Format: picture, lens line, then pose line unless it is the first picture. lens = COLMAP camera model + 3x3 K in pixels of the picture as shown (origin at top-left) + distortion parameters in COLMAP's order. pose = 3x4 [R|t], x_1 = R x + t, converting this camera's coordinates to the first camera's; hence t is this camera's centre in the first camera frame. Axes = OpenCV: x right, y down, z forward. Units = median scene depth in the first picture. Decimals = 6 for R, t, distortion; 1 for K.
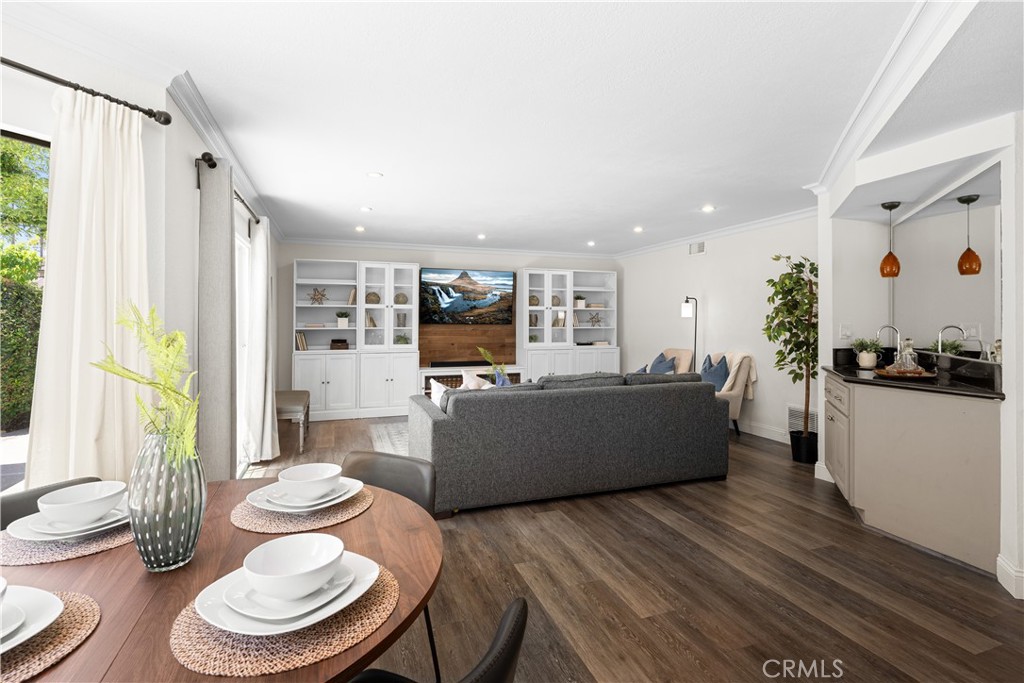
lens RADIAL K [[488.2, 0, 514.8], [0, 488.2, 316.9], [0, 0, 1]] dist [-0.002612, -0.000516]
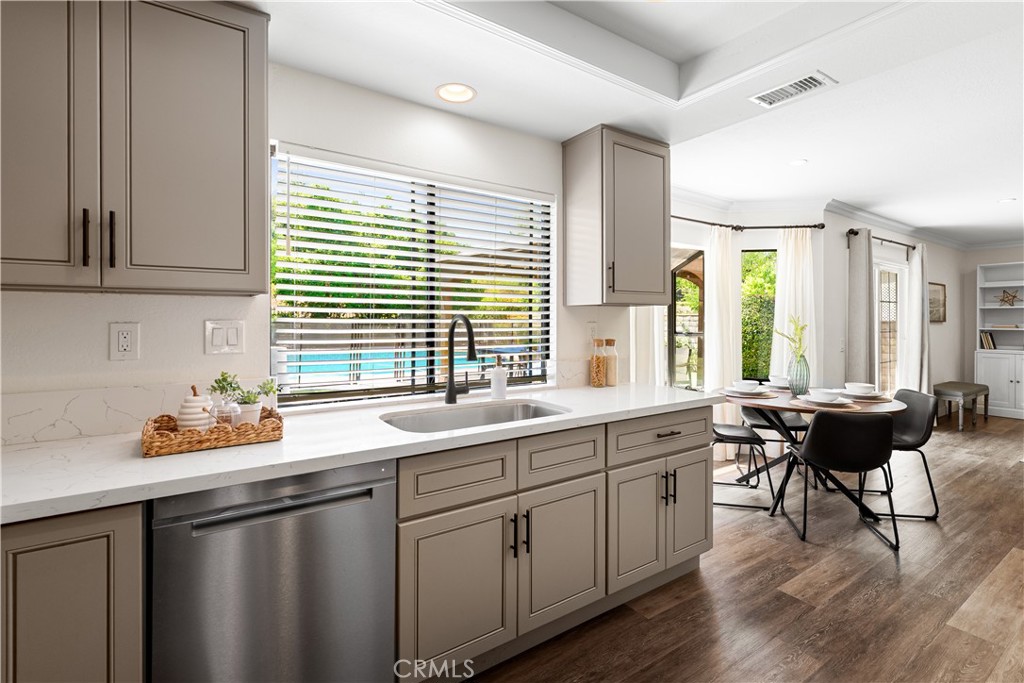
lens RADIAL K [[466.3, 0, 503.2], [0, 466.3, 327.3], [0, 0, 1]] dist [-0.003416, -0.000441]
pose [[0.232860, 0.011167, -0.972446, 0.328142], [0.006199, 0.999897, 0.012966, 0.000875], [0.972491, -0.009048, 0.232767, -0.290771]]
